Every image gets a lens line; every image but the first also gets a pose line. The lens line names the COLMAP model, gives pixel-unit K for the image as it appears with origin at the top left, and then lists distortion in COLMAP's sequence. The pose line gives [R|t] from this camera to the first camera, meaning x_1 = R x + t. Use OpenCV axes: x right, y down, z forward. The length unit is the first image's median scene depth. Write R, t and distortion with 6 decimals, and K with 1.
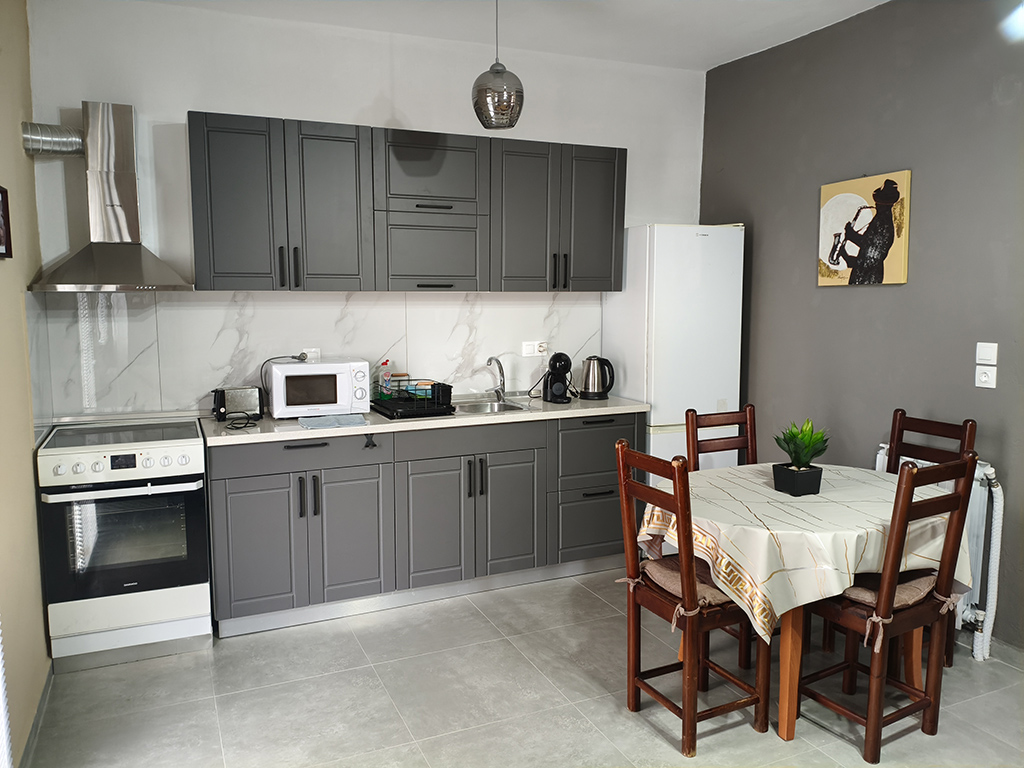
lens RADIAL K [[797.7, 0, 509.1], [0, 797.7, 386.1], [0, 0, 1]] dist [0.060850, -0.096326]
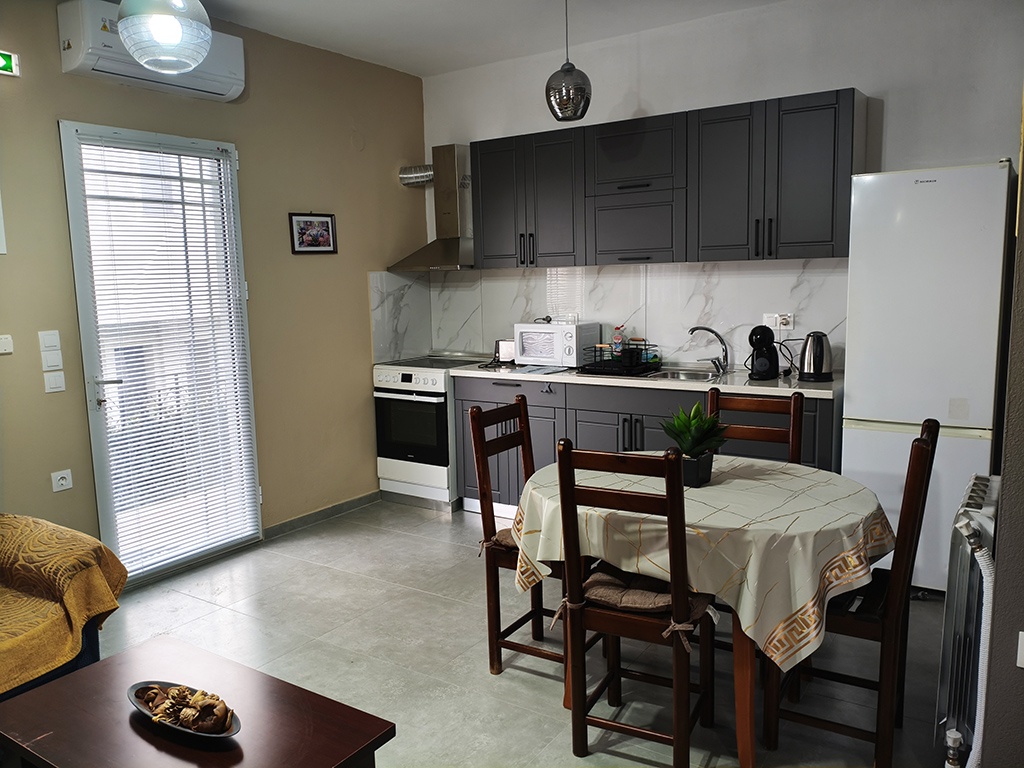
lens RADIAL K [[797.7, 0, 503.5], [0, 797.7, 387.6], [0, 0, 1]] dist [0.060850, -0.096326]
pose [[0.507794, 0.107626, -0.854729, 0.928042], [-0.079521, 0.993785, 0.077893, -0.024311], [0.857801, 0.028415, 0.513197, 0.336352]]
